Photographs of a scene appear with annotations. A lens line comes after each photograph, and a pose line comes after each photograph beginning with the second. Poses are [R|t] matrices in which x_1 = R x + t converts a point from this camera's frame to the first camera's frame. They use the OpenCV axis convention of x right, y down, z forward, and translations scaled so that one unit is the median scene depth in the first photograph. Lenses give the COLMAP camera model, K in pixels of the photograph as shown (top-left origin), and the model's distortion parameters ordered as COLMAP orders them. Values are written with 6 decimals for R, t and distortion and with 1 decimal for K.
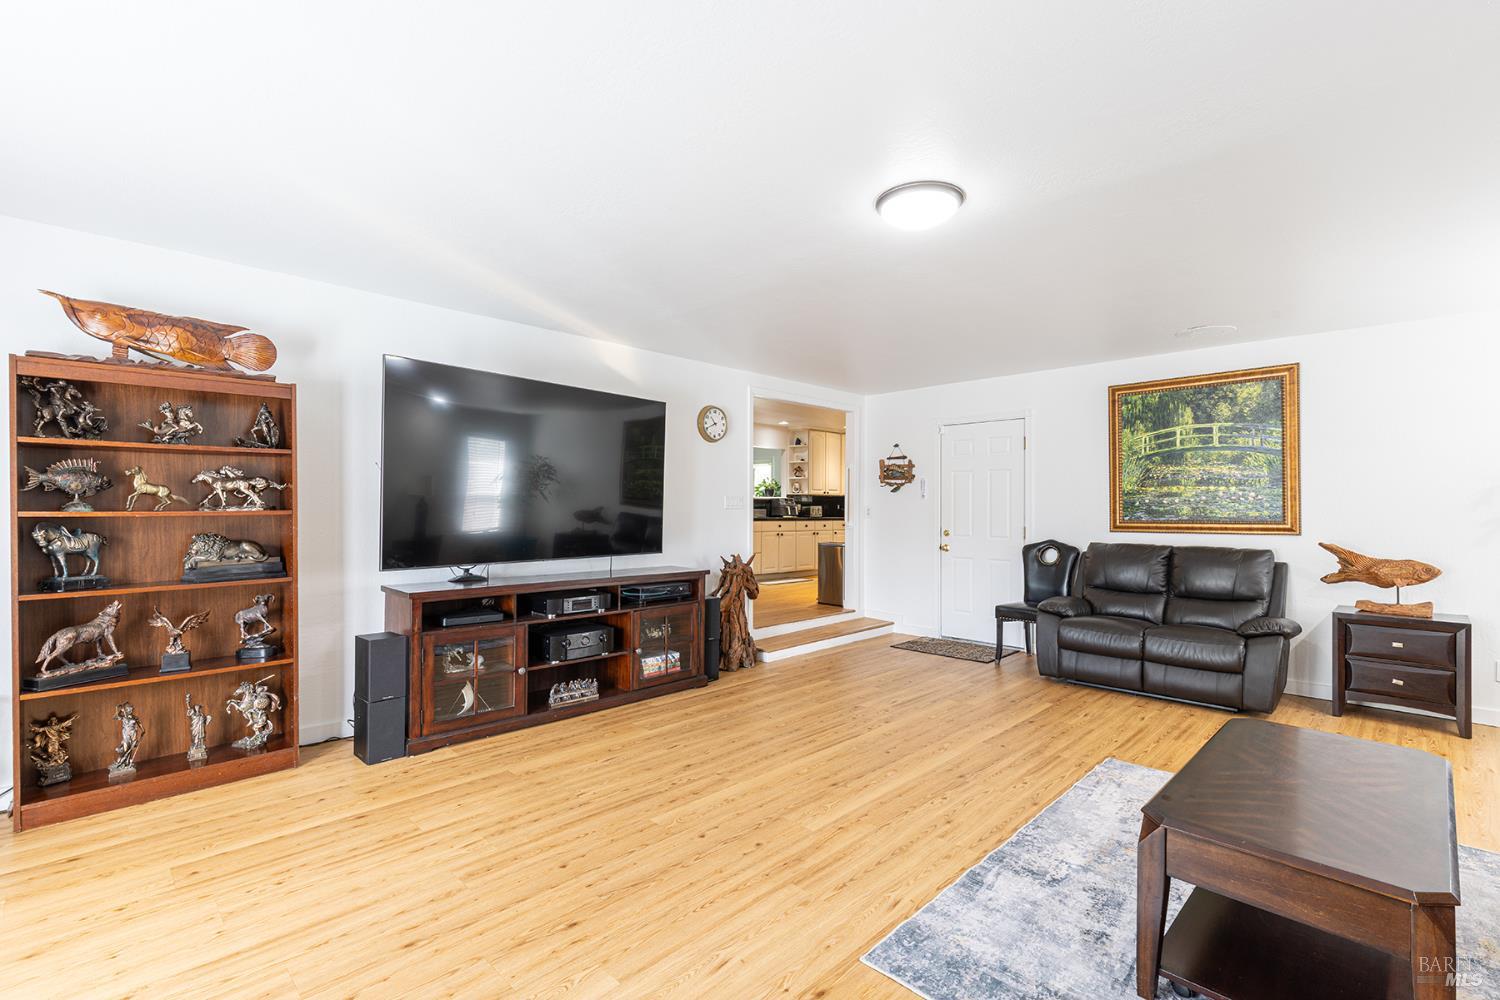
lens RADIAL K [[673.8, 0, 739.0], [0, 673.8, 500.8], [0, 0, 1]] dist [0.006269, -0.000412]
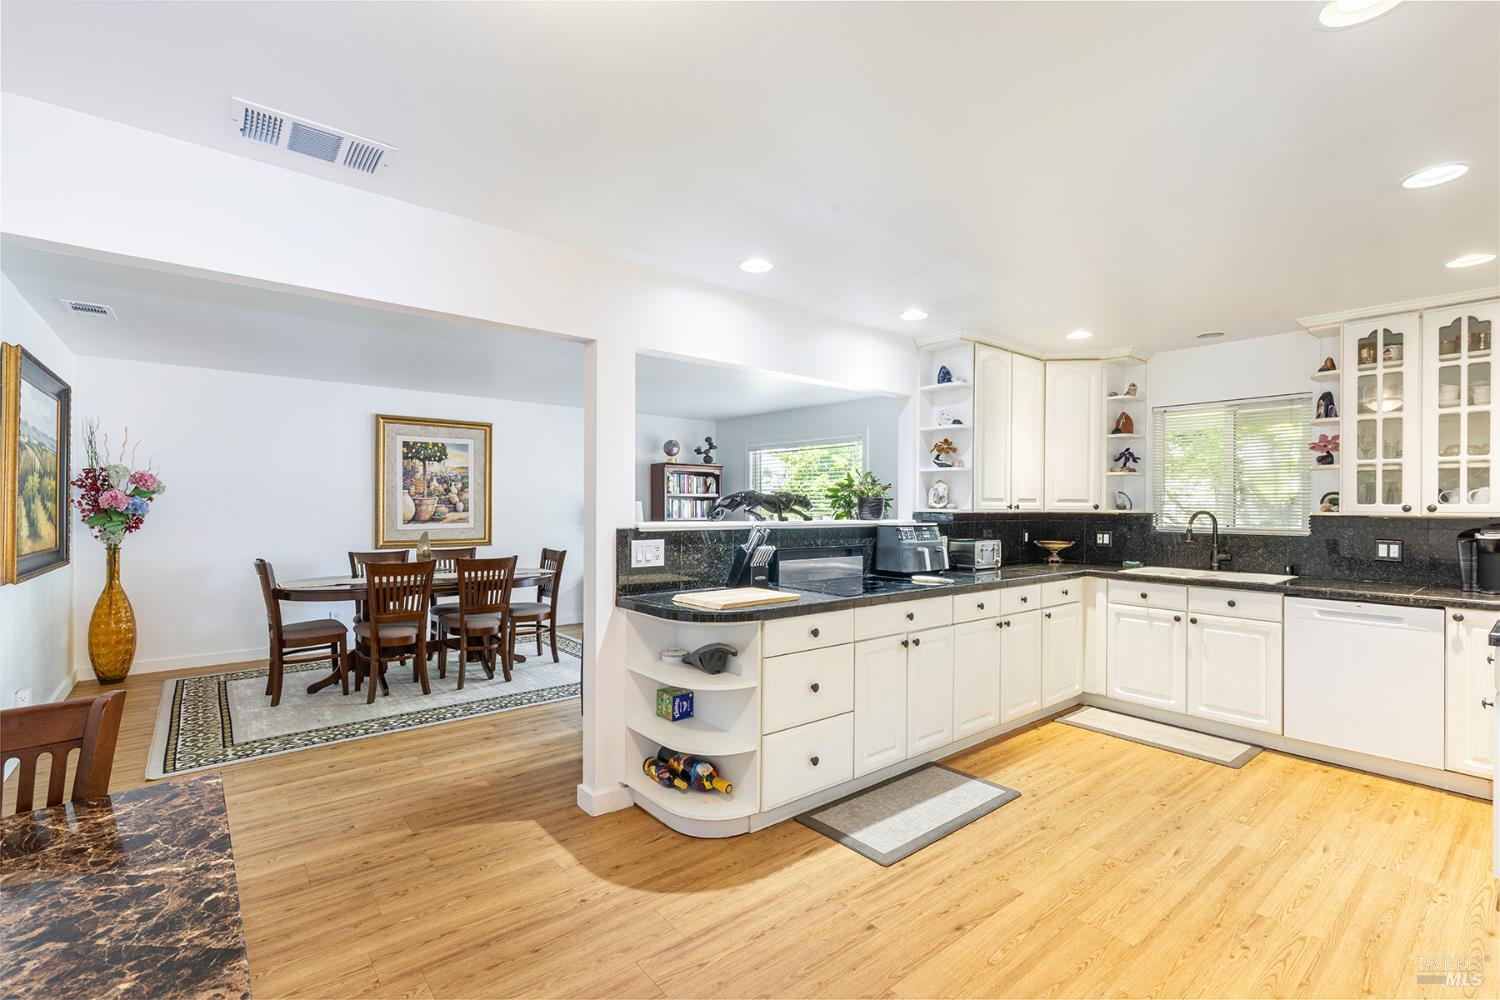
lens RADIAL K [[673.8, 0, 761.1], [0, 673.8, 503.3], [0, 0, 1]] dist [0.006269, -0.000412]
pose [[0.996443, 0.001392, -0.084254, 0.042949], [-0.000147, 0.999891, 0.014780, -0.056238], [0.084265, -0.014715, 0.996335, 1.699464]]
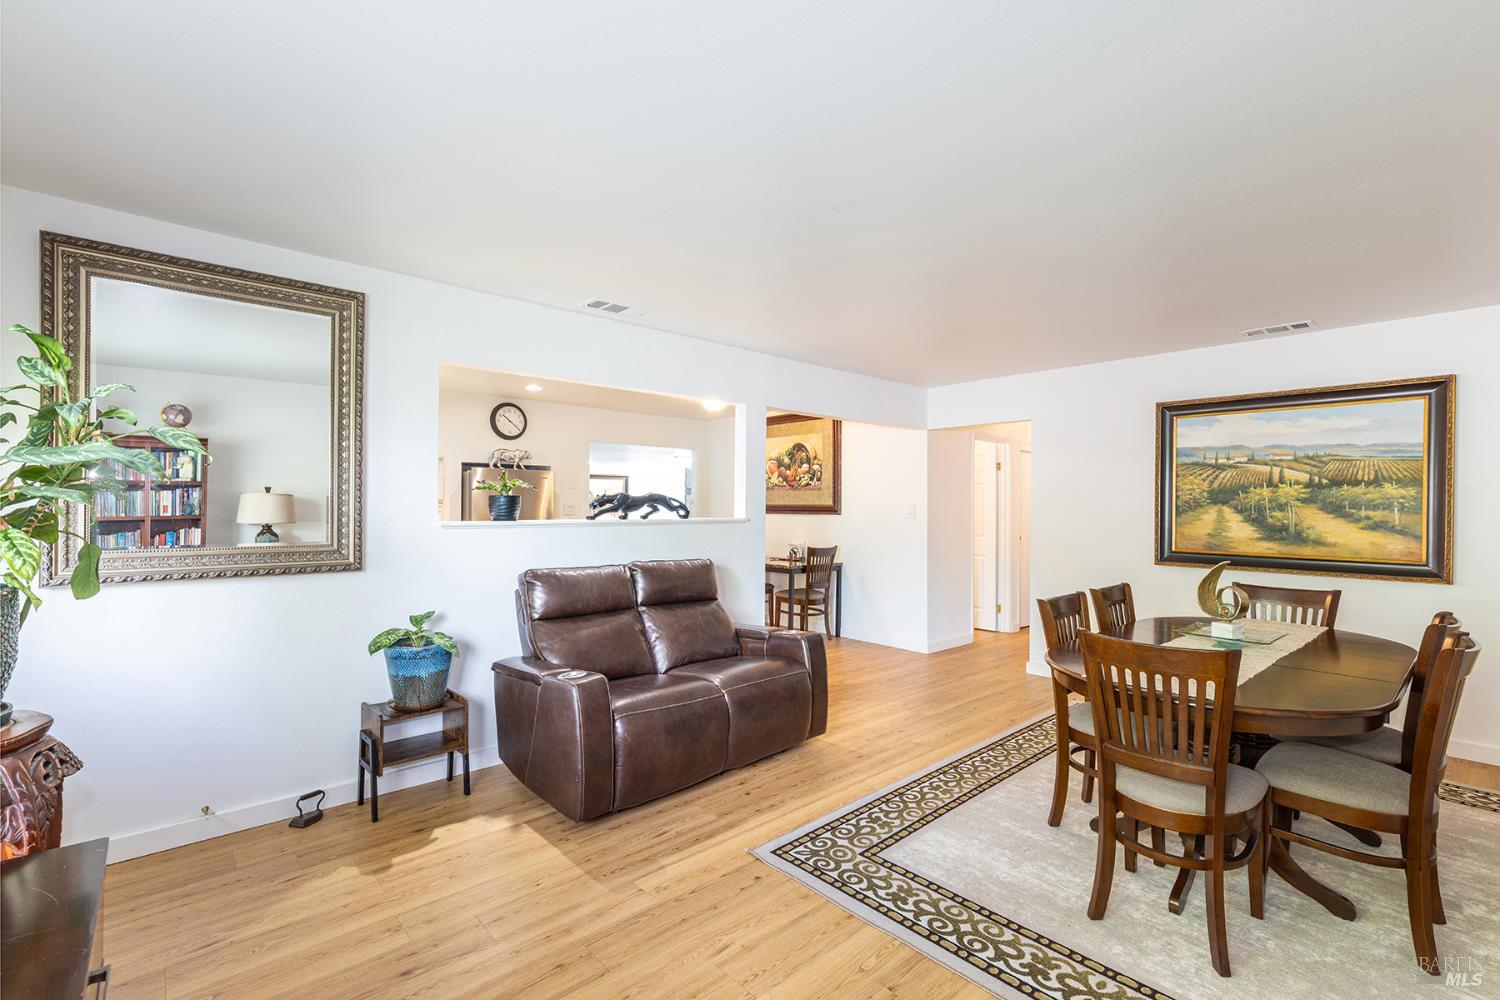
lens RADIAL K [[673.8, 0, 750.3], [0, 673.8, 496.7], [0, 0, 1]] dist [0.006269, -0.000412]
pose [[-0.999064, -0.008942, 0.042314, -0.245902], [-0.010255, 0.999469, -0.030920, -0.023463], [-0.042015, -0.031325, -0.998626, 3.671657]]
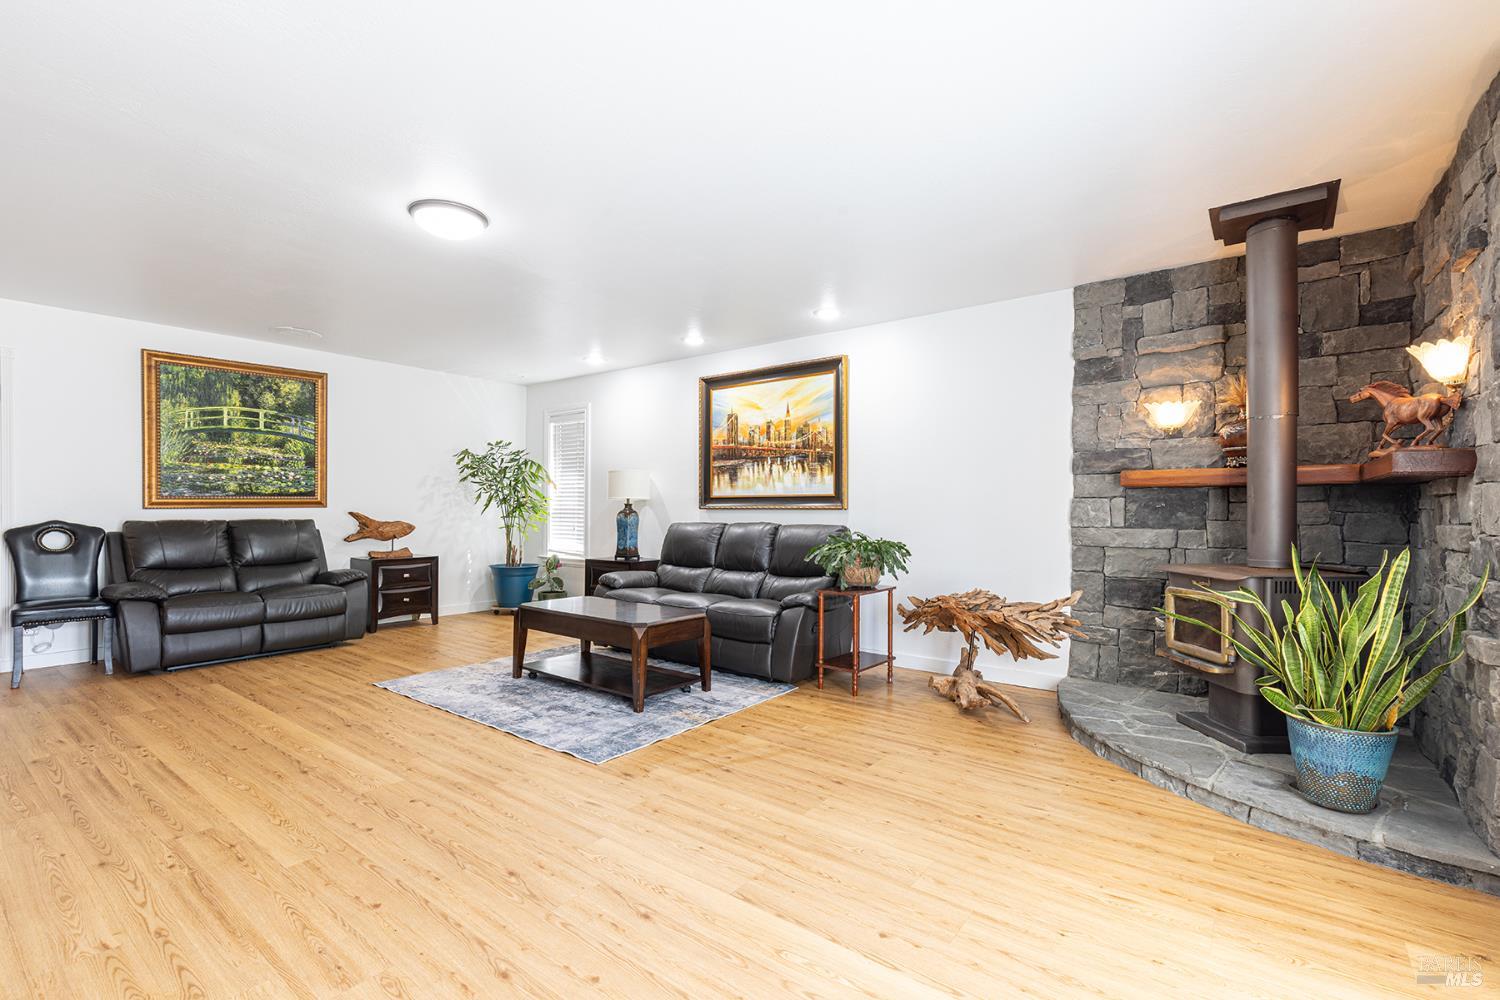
lens RADIAL K [[673.8, 0, 780.5], [0, 673.8, 494.7], [0, 0, 1]] dist [0.006269, -0.000412]
pose [[-0.153444, 0.012035, 0.988084, -0.678208], [-0.013470, 0.999807, -0.014270, 0.039765], [-0.988066, -0.015499, -0.153252, 0.401160]]
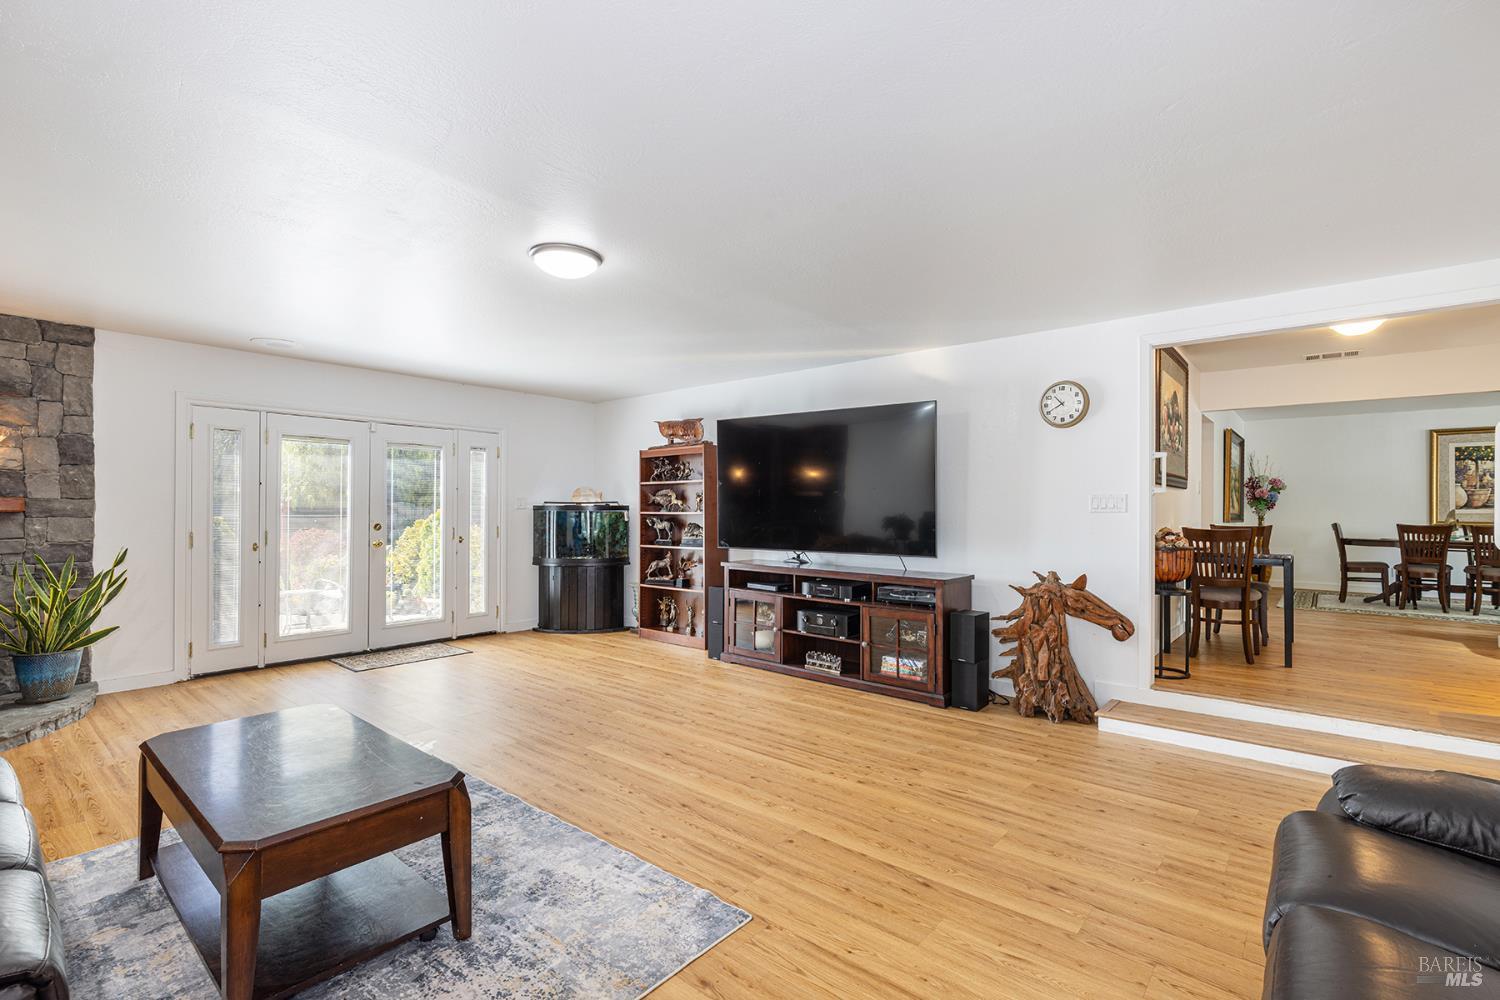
lens RADIAL K [[673.8, 0, 768.6], [0, 673.8, 506.0], [0, 0, 1]] dist [0.006269, -0.000412]
pose [[0.097330, -0.010864, -0.995193, 1.005119], [0.006547, 0.999926, -0.010276, 0.015856], [0.995231, -0.005515, 0.097394, 0.832304]]
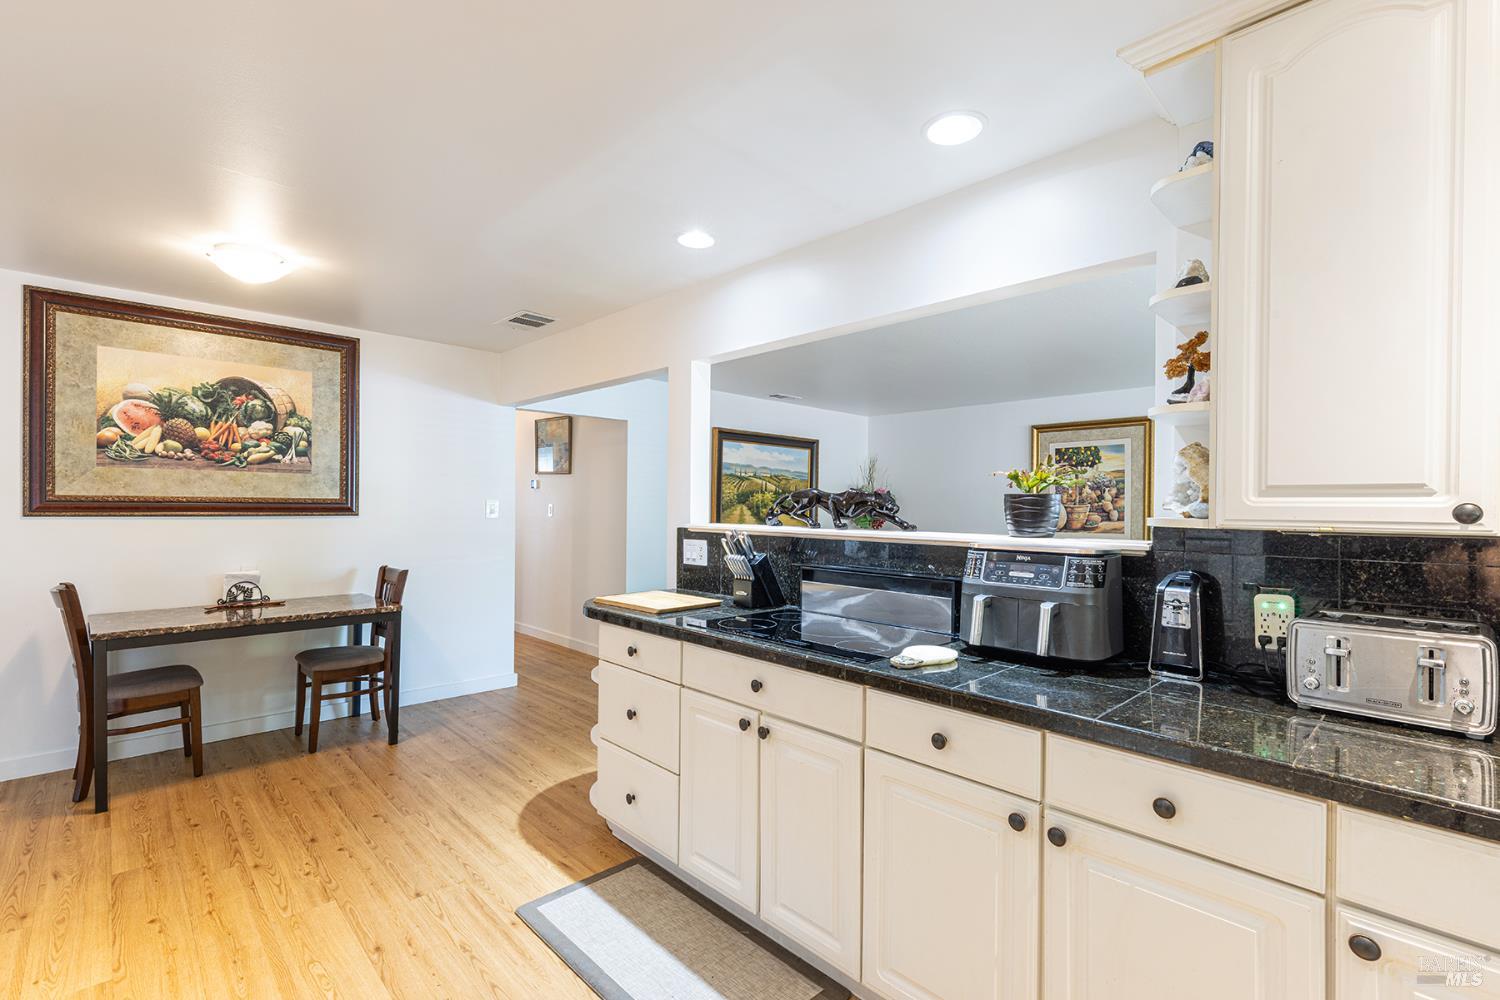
lens RADIAL K [[673.8, 0, 752.3], [0, 673.8, 507.1], [0, 0, 1]] dist [0.006269, -0.000412]
pose [[-0.014911, -0.005245, -0.999875, 0.673411], [0.005222, 0.999972, -0.005324, -0.036876], [0.999875, -0.005301, -0.014883, 2.552164]]
